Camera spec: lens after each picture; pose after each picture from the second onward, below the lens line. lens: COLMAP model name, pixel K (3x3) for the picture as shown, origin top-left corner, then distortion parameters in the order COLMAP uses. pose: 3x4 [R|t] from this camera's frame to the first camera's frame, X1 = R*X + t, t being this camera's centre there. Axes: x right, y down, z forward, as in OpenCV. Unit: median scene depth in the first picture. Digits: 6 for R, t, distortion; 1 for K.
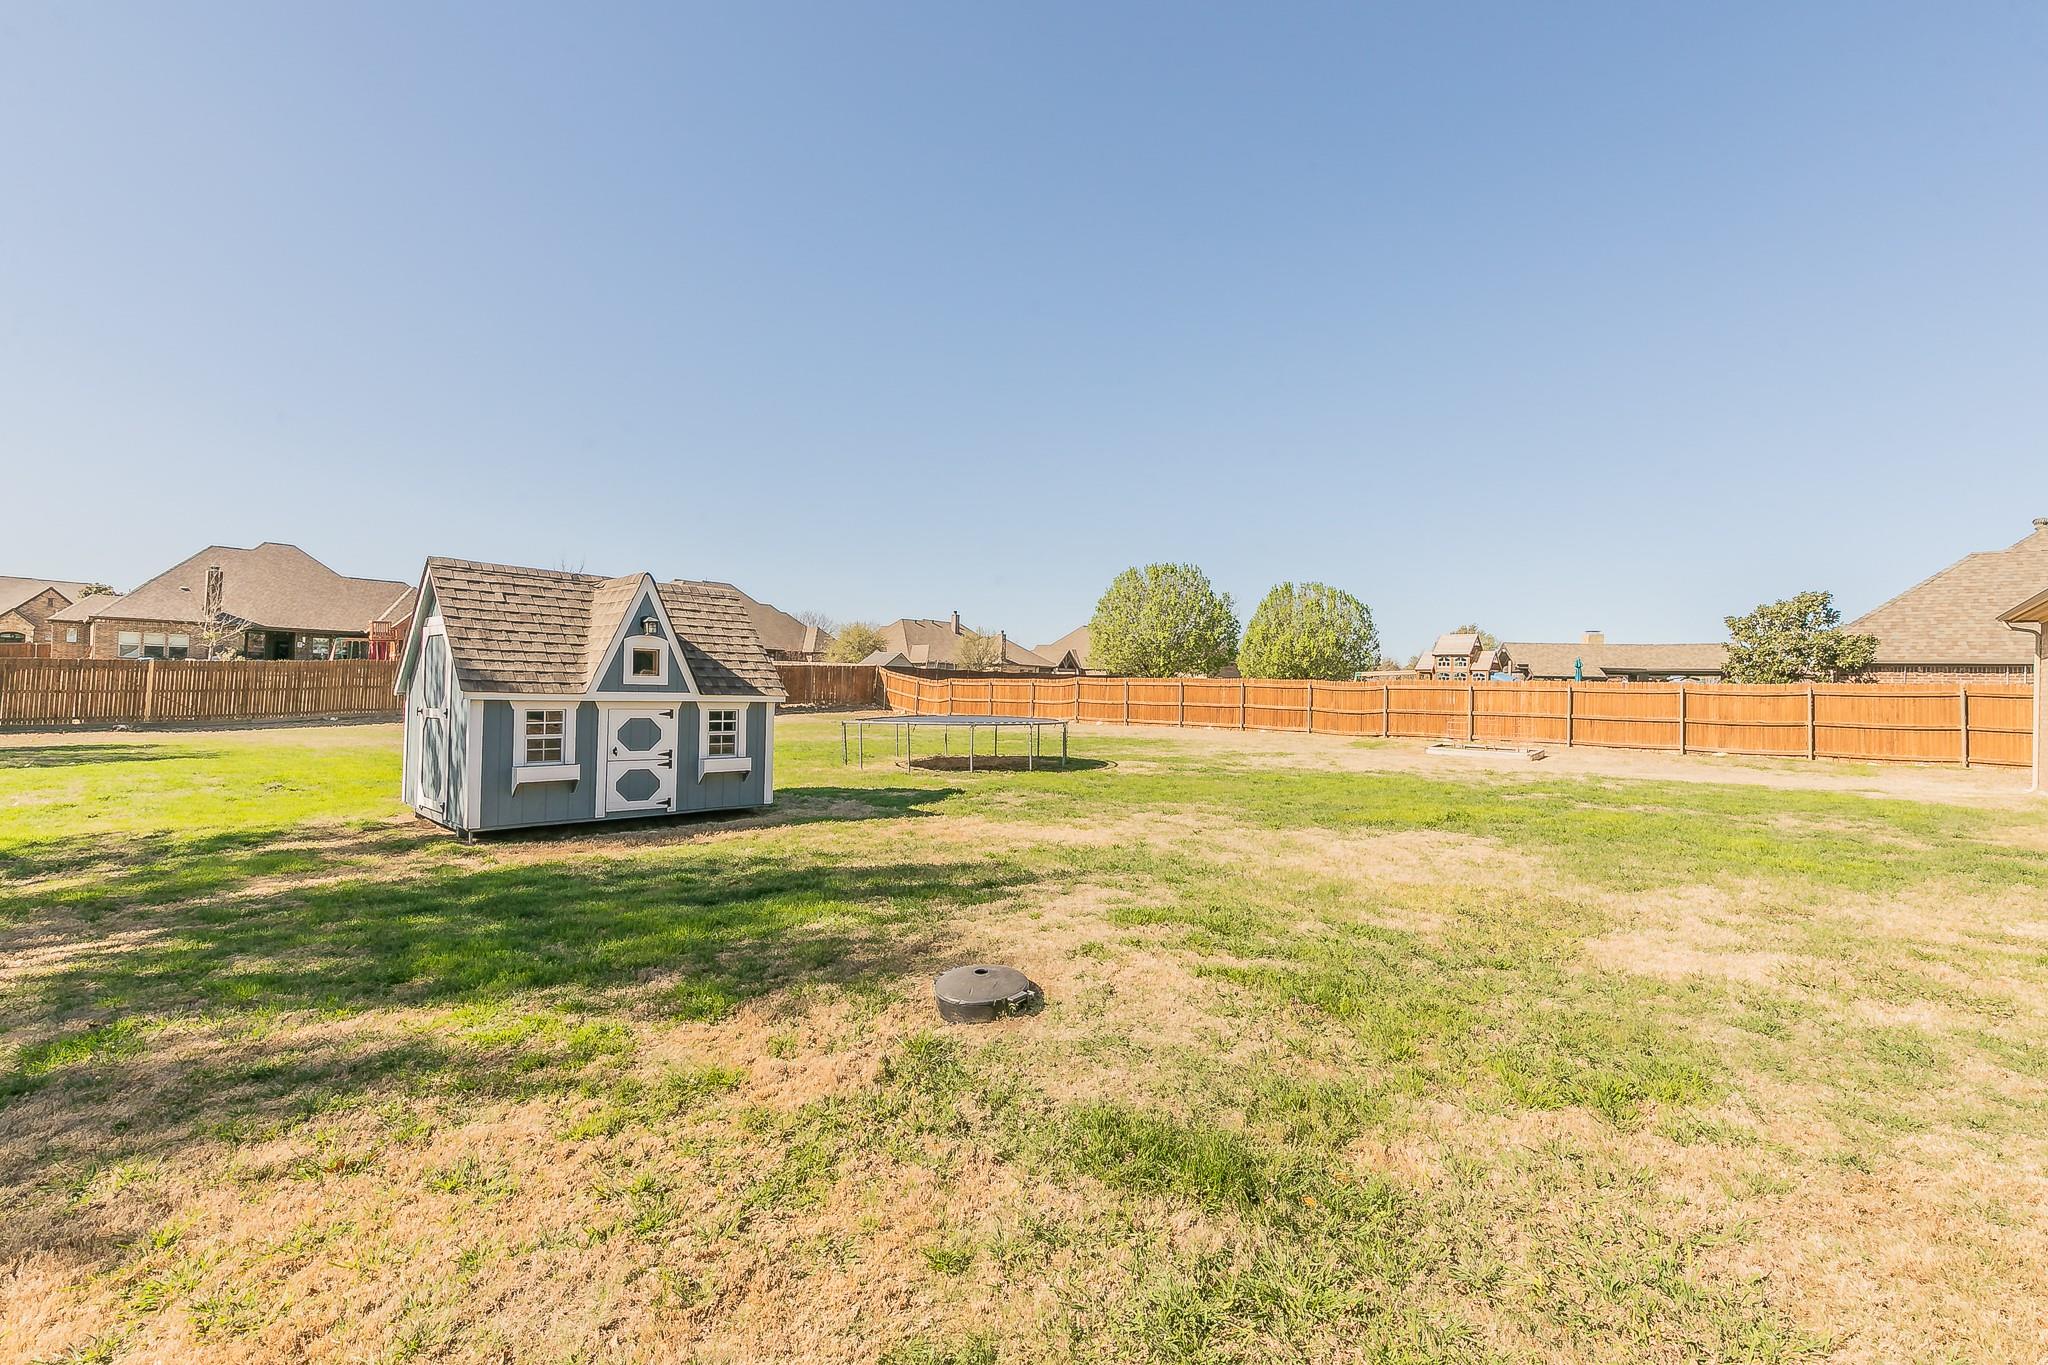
lens RADIAL K [[887.7, 0, 1026.8], [0, 887.7, 681.9], [0, 0, 1]] dist [-0.000644, 0.000759]
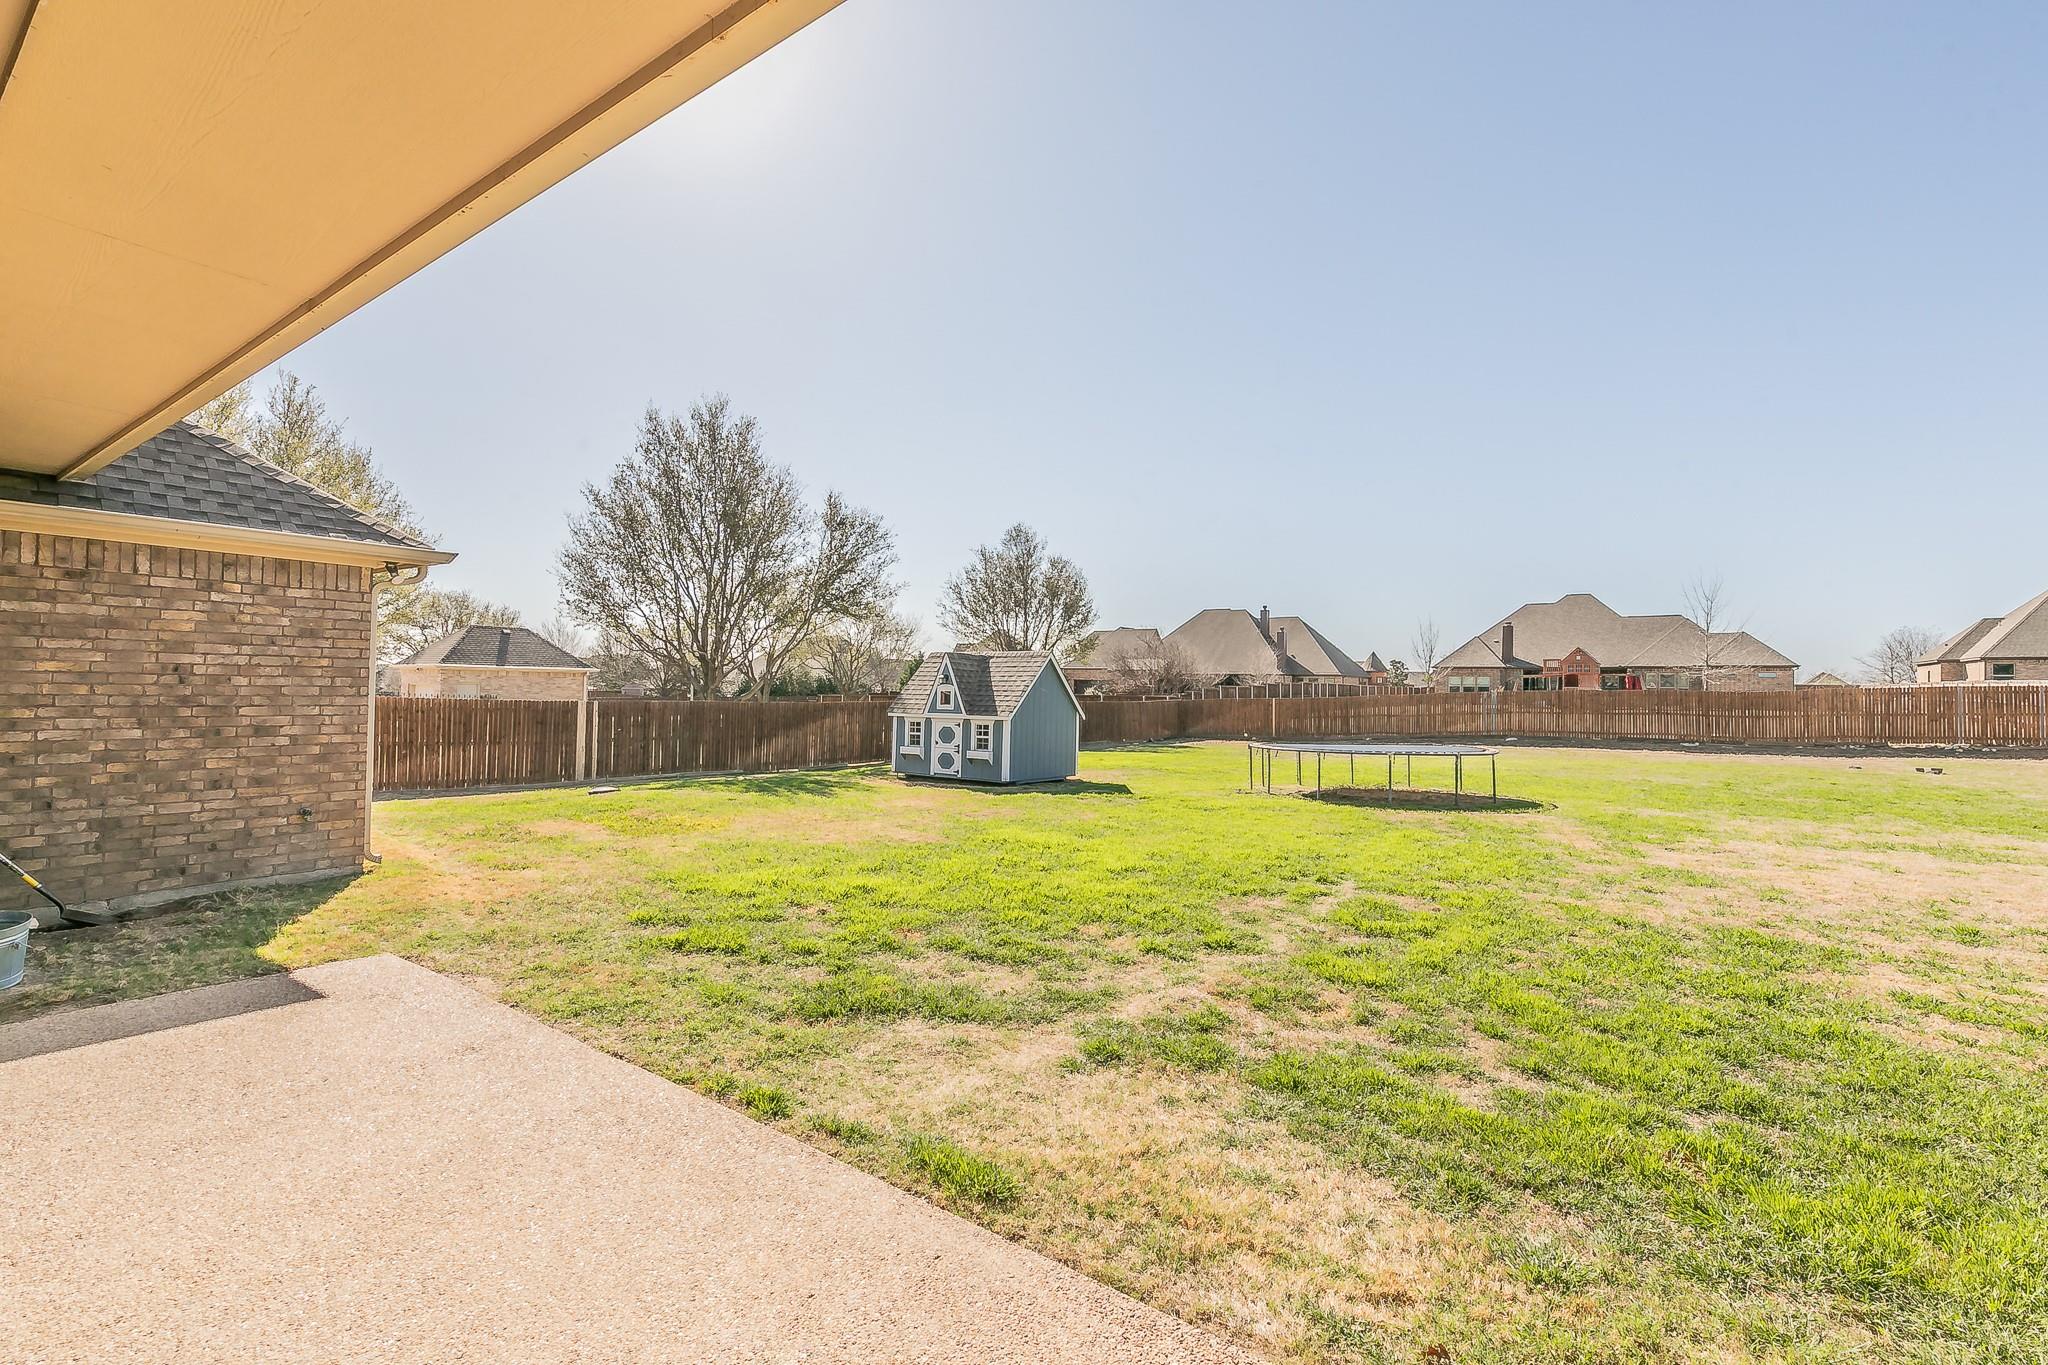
lens RADIAL K [[887.7, 0, 1016.2], [0, 887.7, 683.5], [0, 0, 1]] dist [-0.000644, 0.000759]
pose [[0.089608, -0.034769, -0.995370, 1.389717], [-0.000568, 0.999389, -0.034961, 0.012603], [0.995977, 0.003698, 0.089533, 0.886816]]
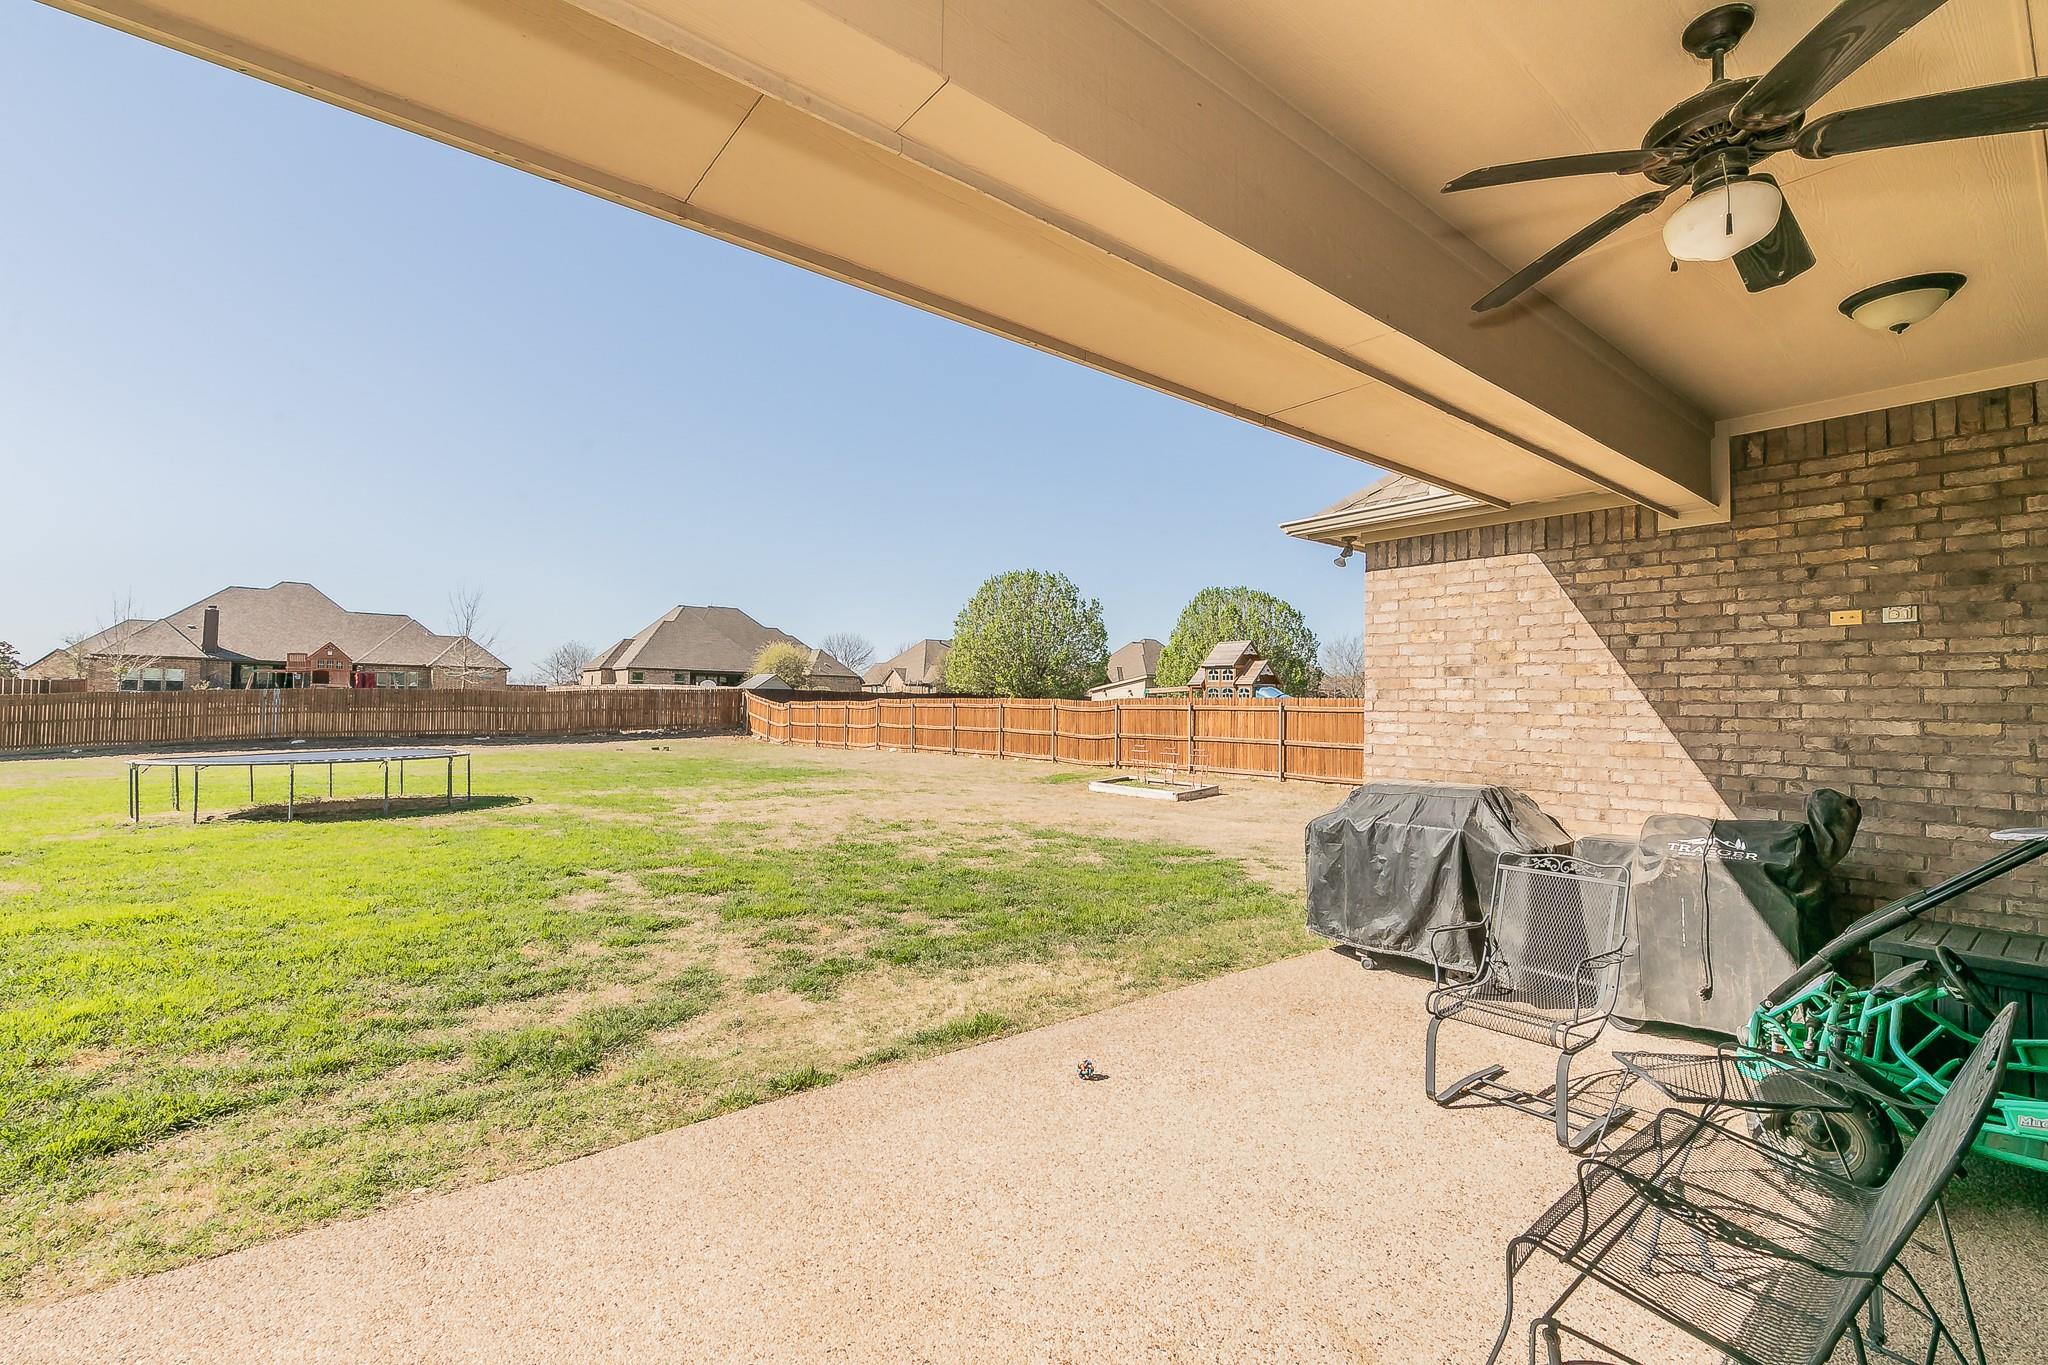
lens RADIAL K [[887.7, 0, 1036.1], [0, 887.7, 691.6], [0, 0, 1]] dist [-0.000644, 0.000759]
pose [[0.986727, -0.014423, -0.161745, 1.202271], [0.012631, 0.999847, -0.012098, 0.001784], [0.161895, 0.009895, 0.986758, 0.473032]]
